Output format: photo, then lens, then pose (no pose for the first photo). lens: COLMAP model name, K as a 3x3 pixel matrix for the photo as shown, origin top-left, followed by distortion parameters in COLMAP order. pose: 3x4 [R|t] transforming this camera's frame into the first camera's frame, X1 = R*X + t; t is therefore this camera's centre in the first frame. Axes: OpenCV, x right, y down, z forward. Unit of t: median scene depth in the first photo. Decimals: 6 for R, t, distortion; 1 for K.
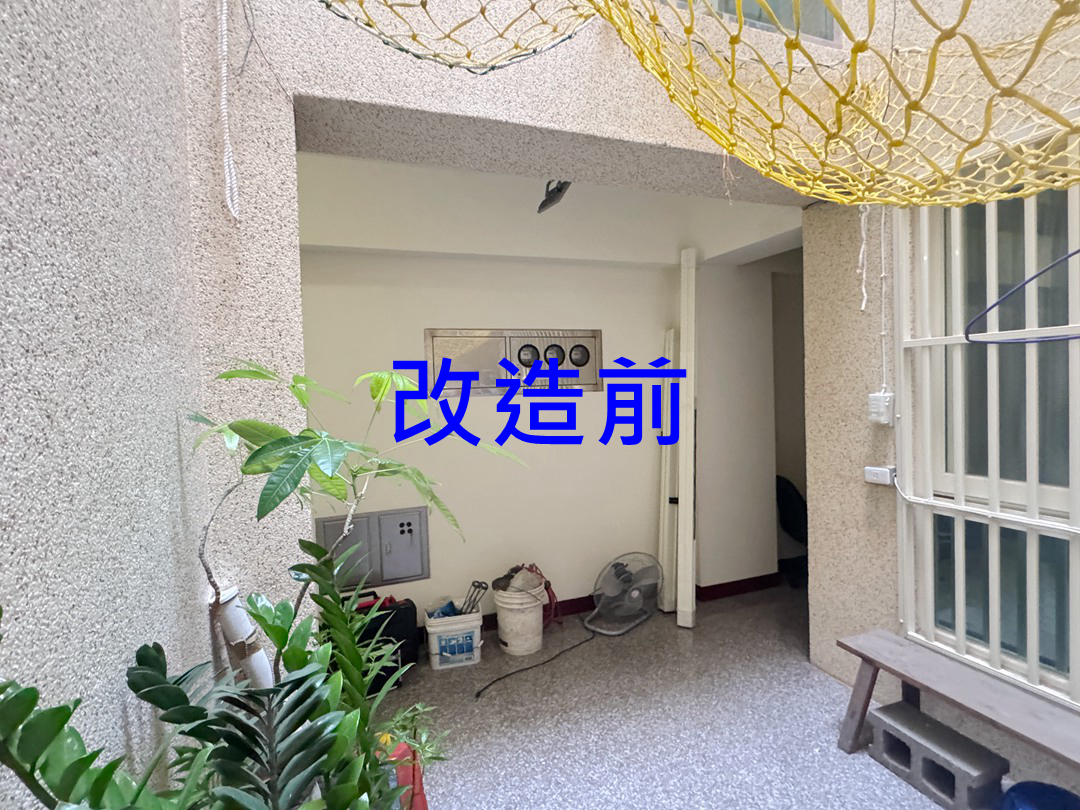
lens RADIAL K [[528.5, 0, 536.1], [0, 528.5, 400.3], [0, 0, 1]] dist [-0.017923, 0.000785]
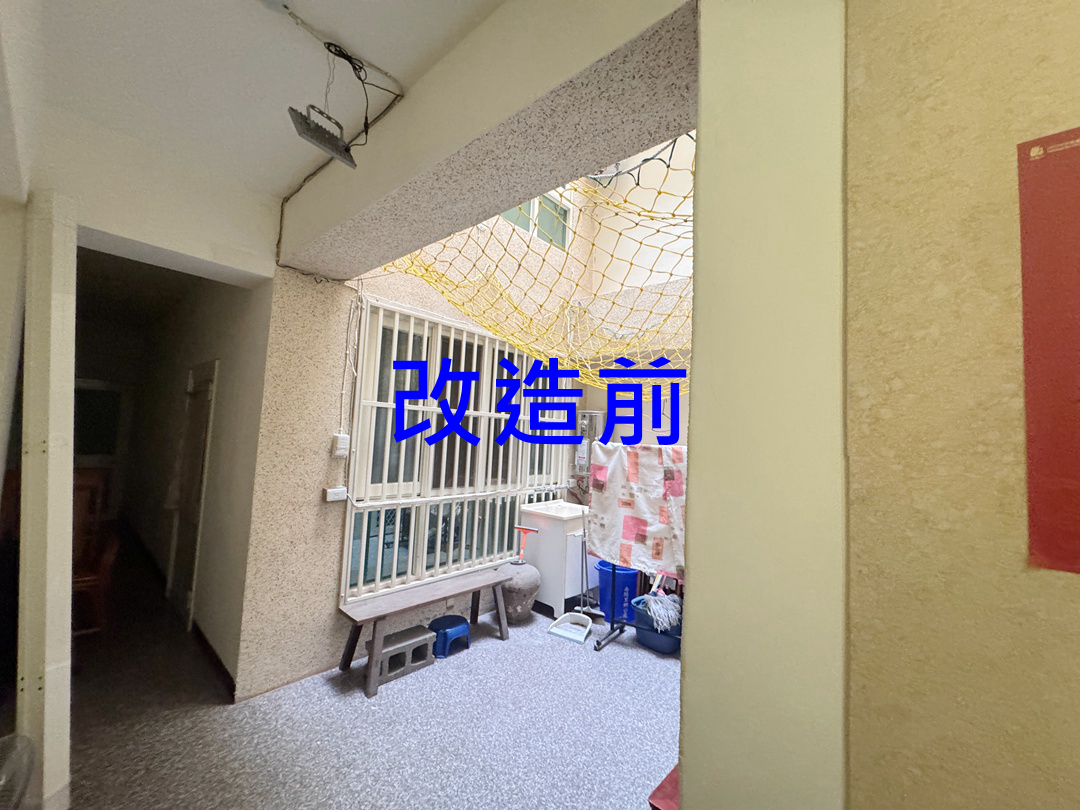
lens RADIAL K [[430.1, 0, 540.0], [0, 430.1, 405.0], [0, 0, 1]] dist [-0.000882, -0.000072]
pose [[-0.479831, 0.071834, 0.874415, -0.620032], [-0.011492, 0.996043, -0.088132, 0.003113], [-0.877286, -0.052338, -0.477107, 1.107255]]
